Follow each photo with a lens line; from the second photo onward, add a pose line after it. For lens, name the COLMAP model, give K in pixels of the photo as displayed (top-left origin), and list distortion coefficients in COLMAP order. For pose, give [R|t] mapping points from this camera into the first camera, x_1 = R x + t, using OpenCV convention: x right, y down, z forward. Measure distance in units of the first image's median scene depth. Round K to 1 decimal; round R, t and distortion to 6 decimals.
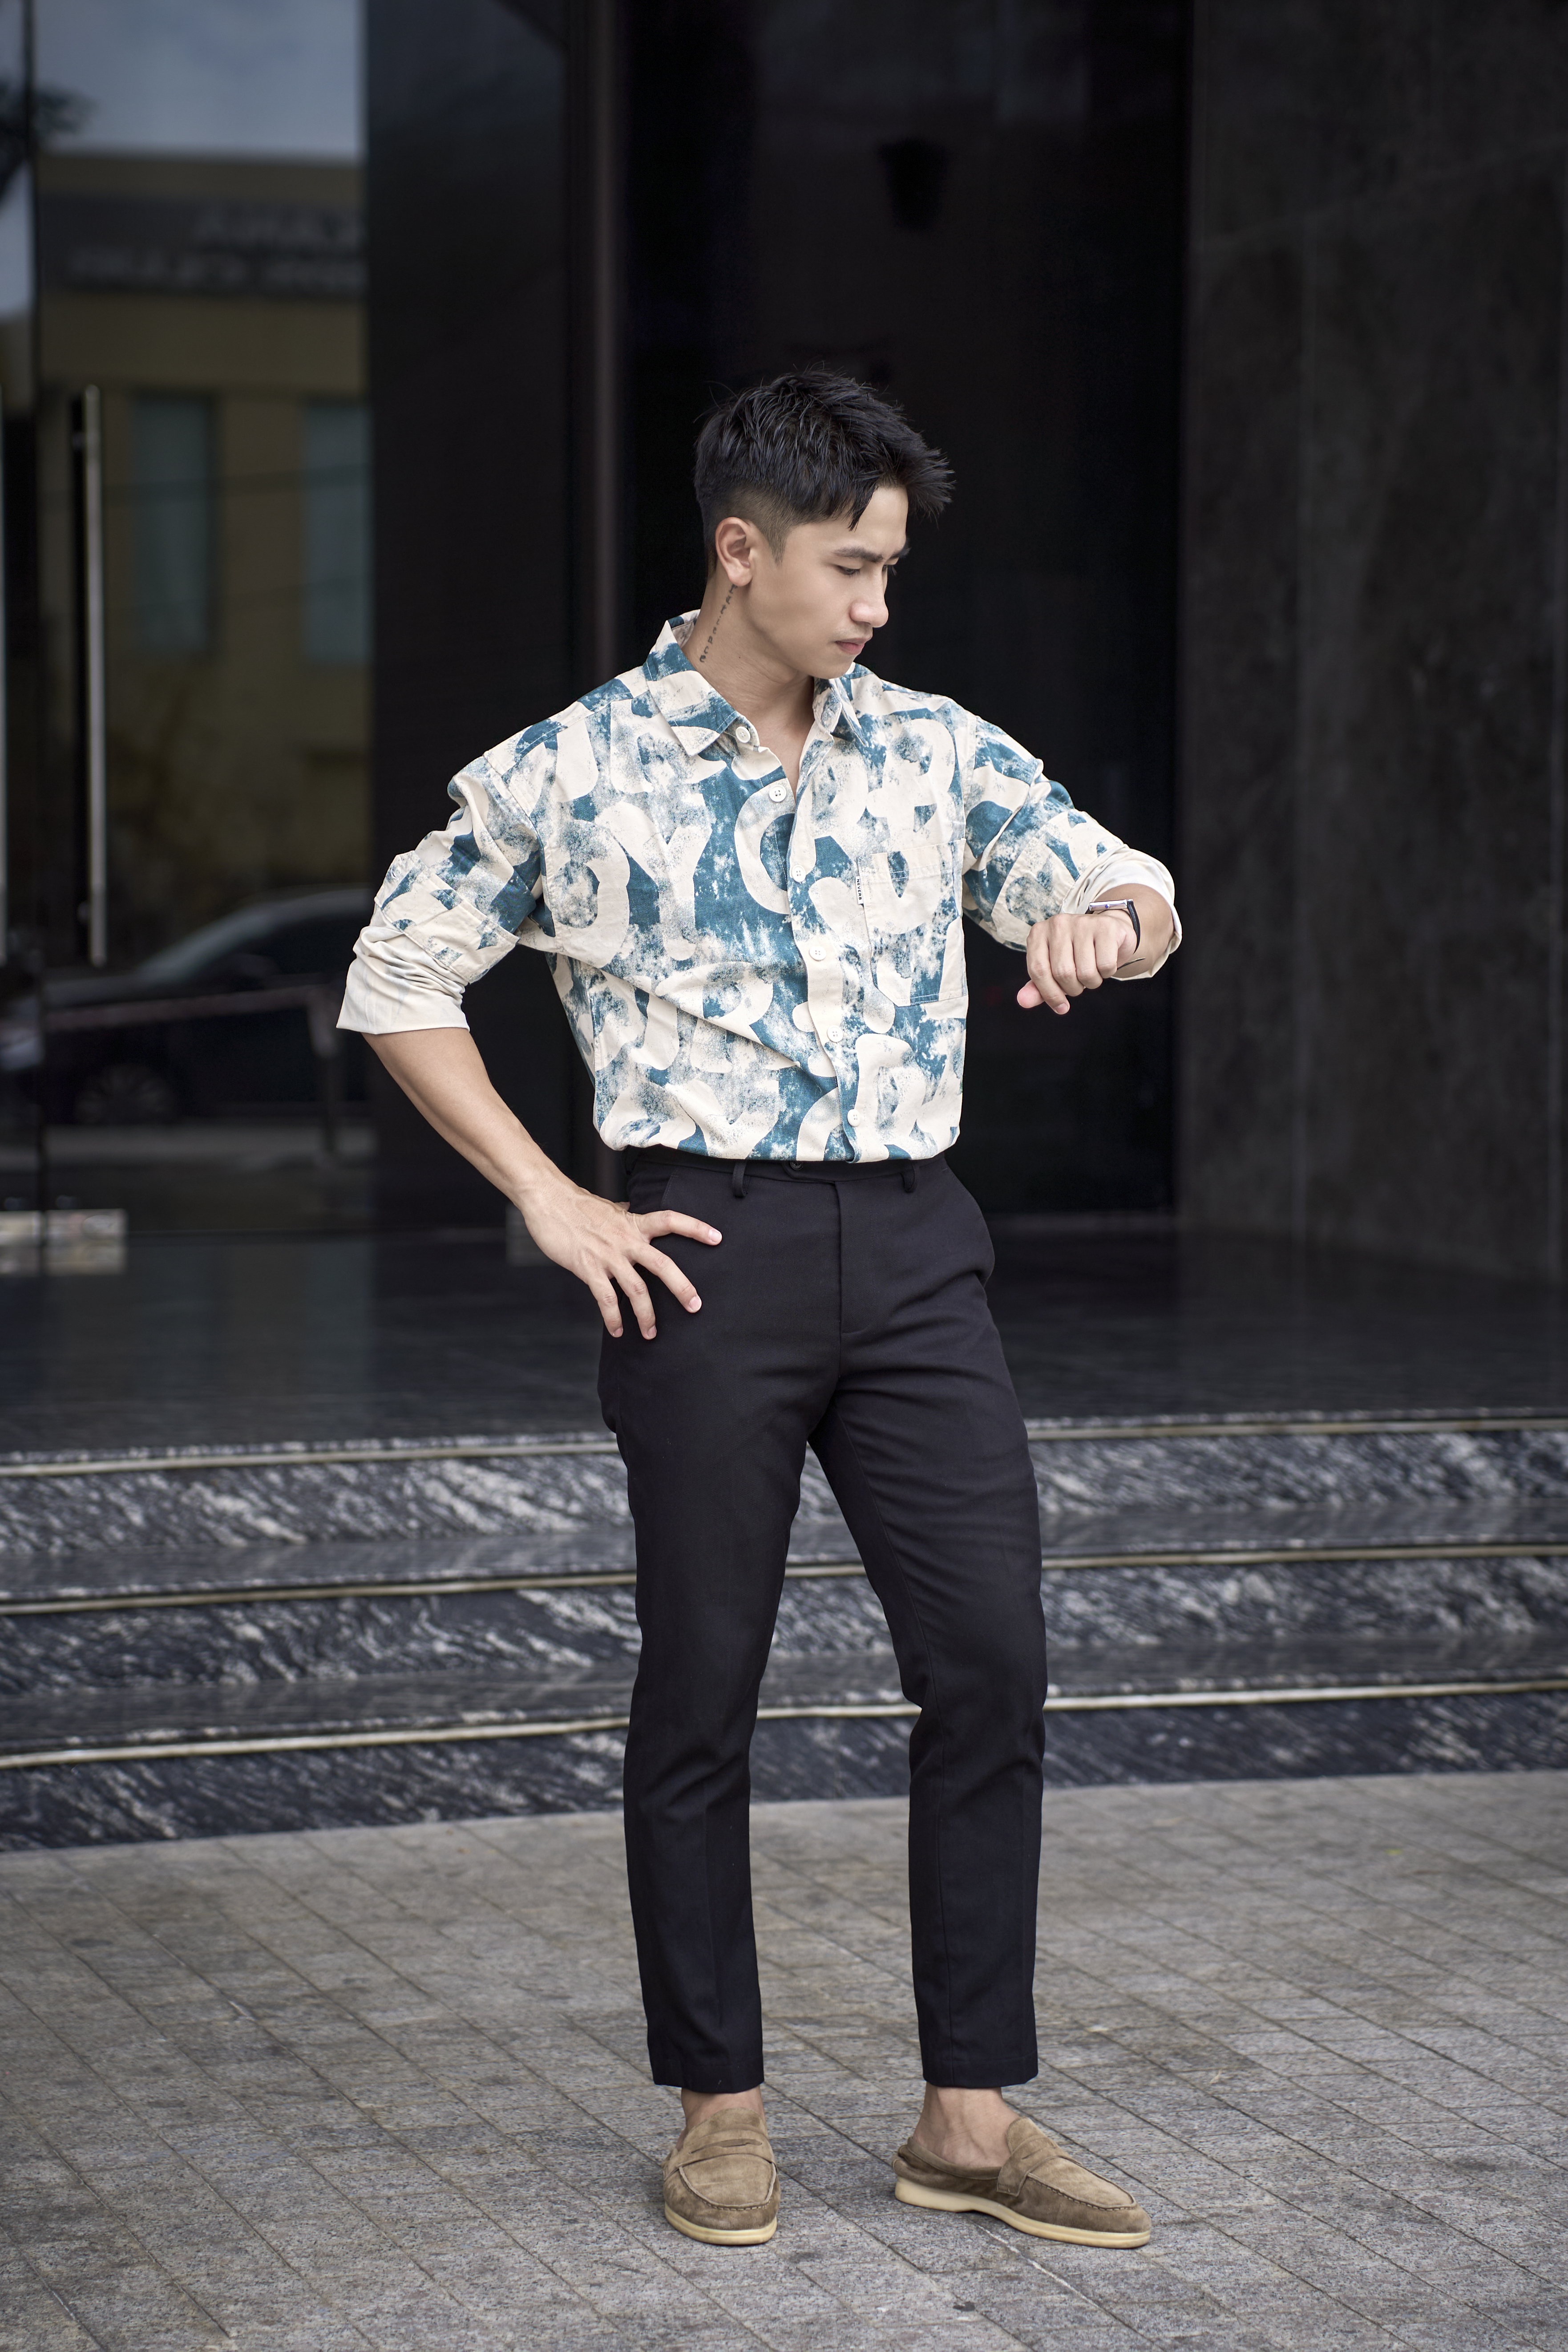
lens RADIAL K [[5276.4, 0, 781.1], [0, 5276.4, 968.0], [0, 0, 1]] dist [0.459887, 0.475082]
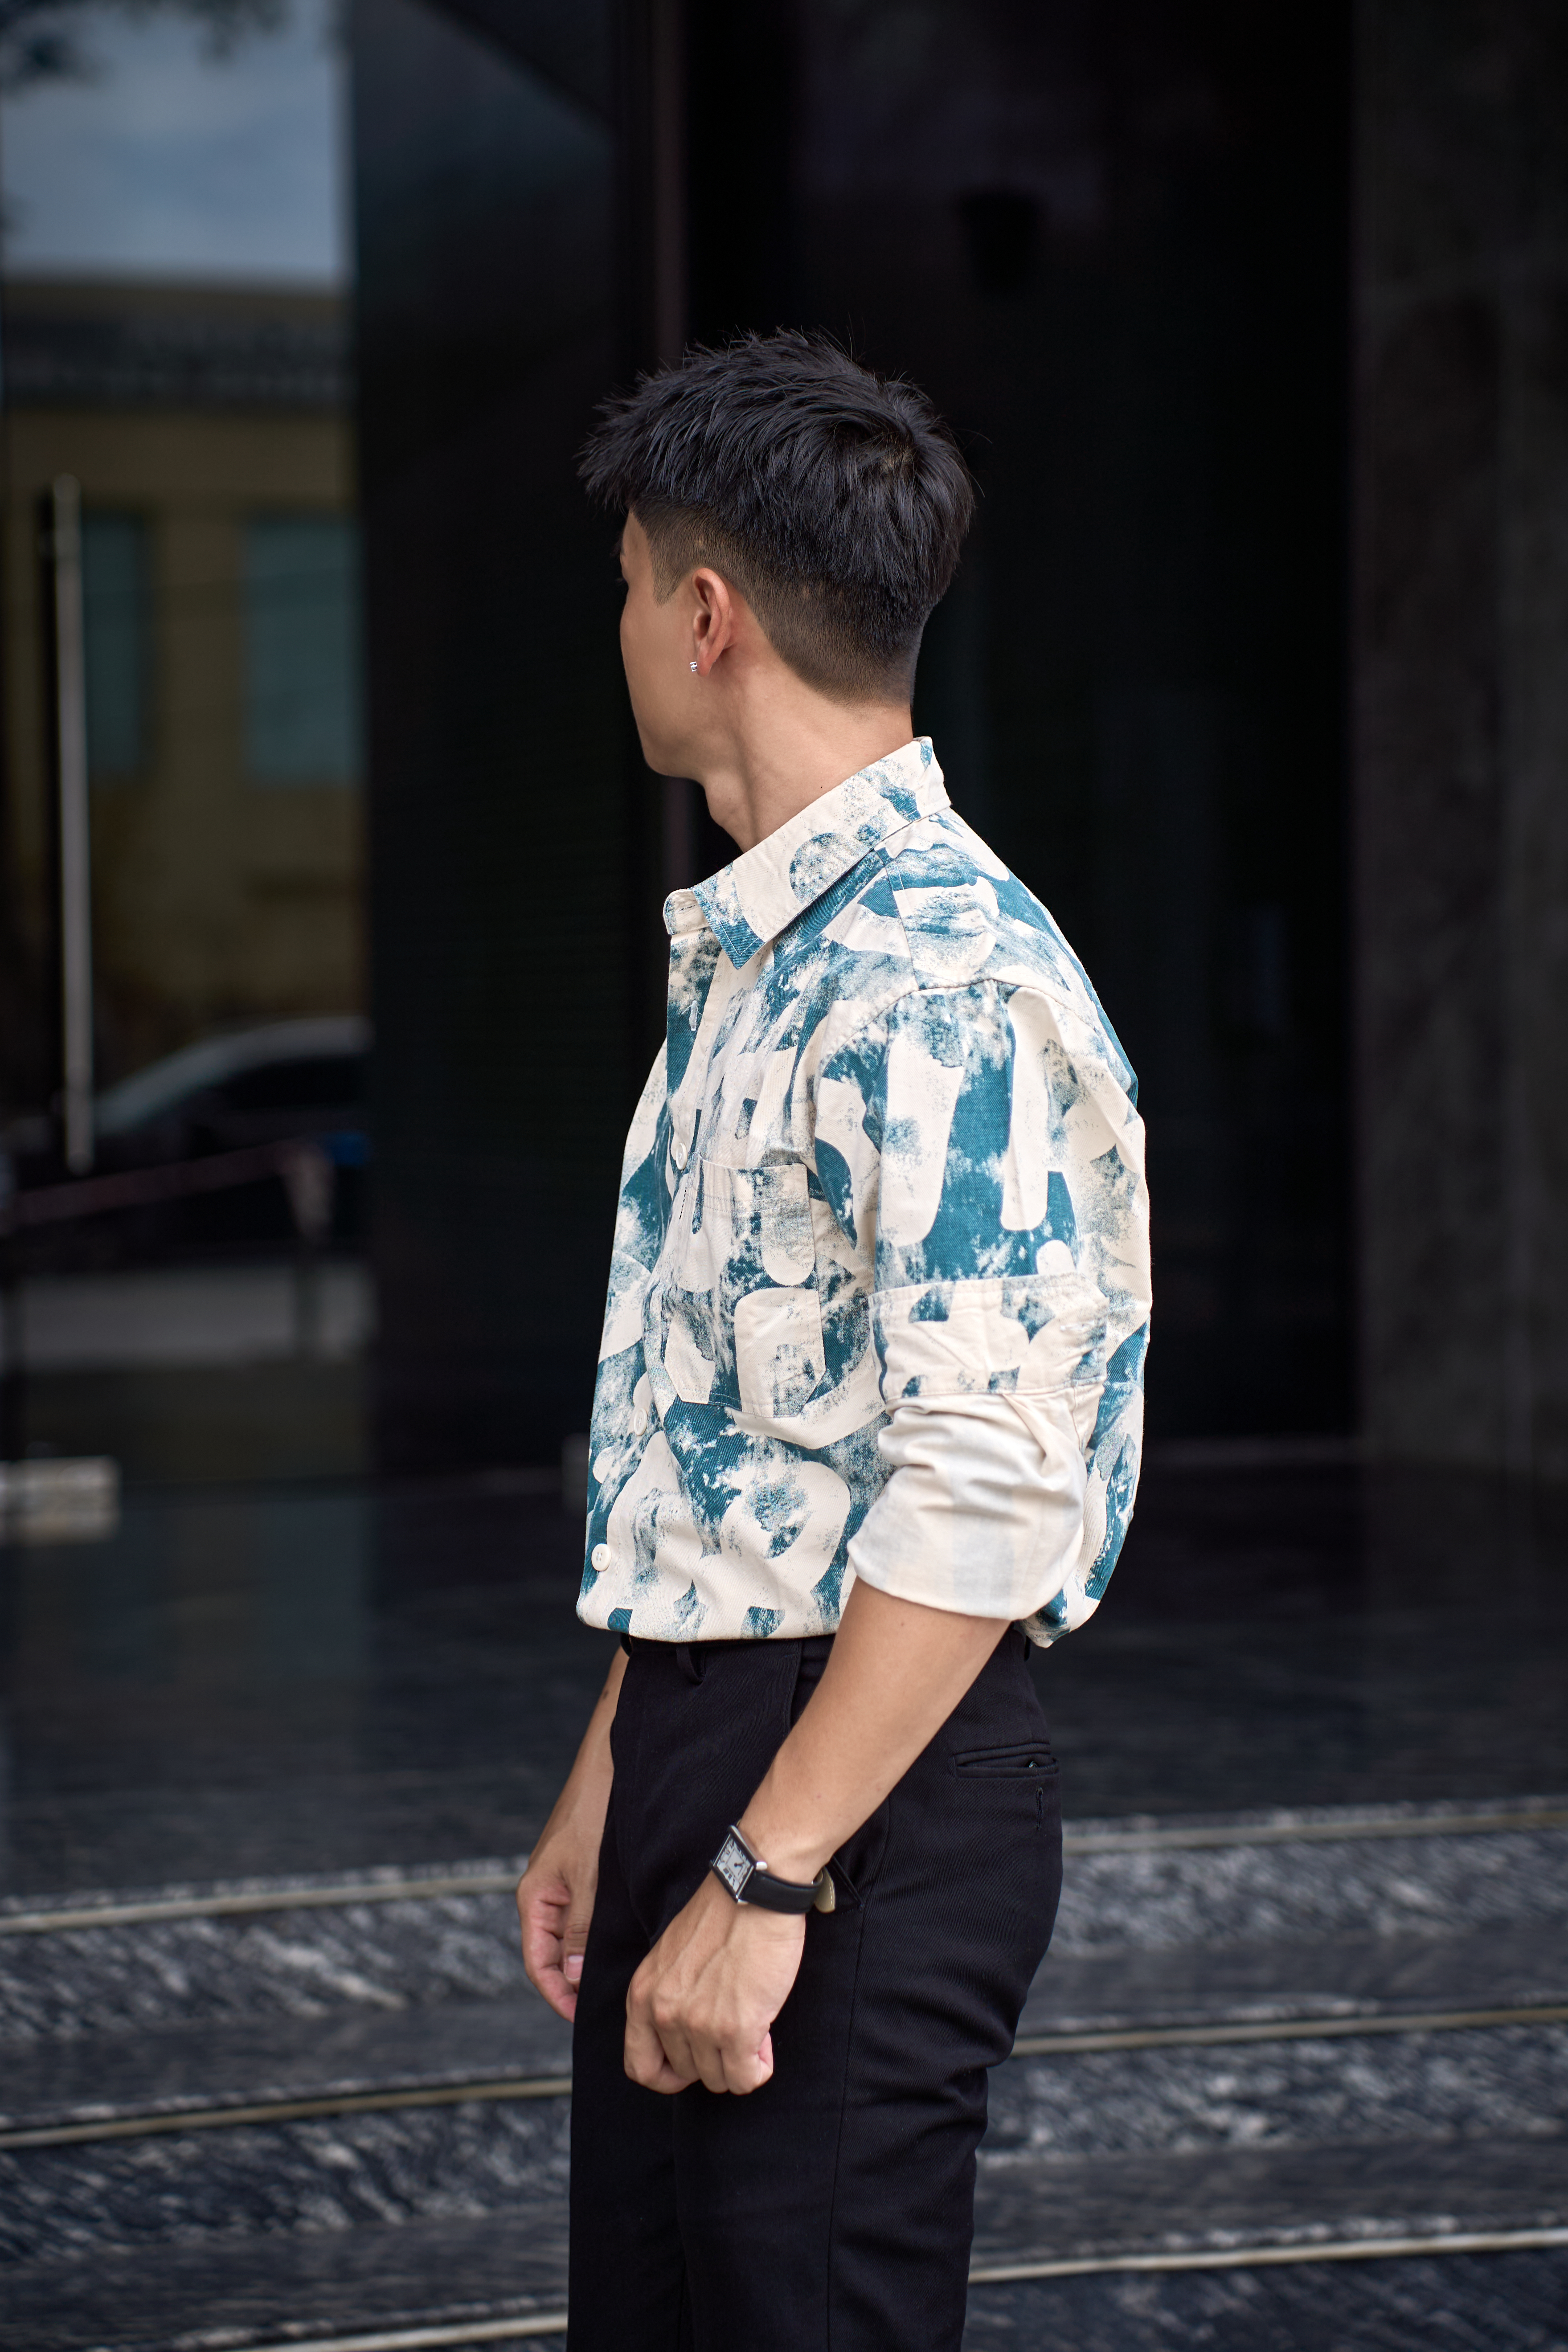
lens RADIAL K [[5191.7, 0, 784.9], [0, 5191.7, 998.9], [0, 0, 1]] dist [0.471574, 0.178234]
pose [[0.999773, -0.014786, 0.015354, -0.045941], [0.015015, 0.999776, -0.014887, -0.020495], [-0.015130, 0.015114, 0.999771, 0.263908]]
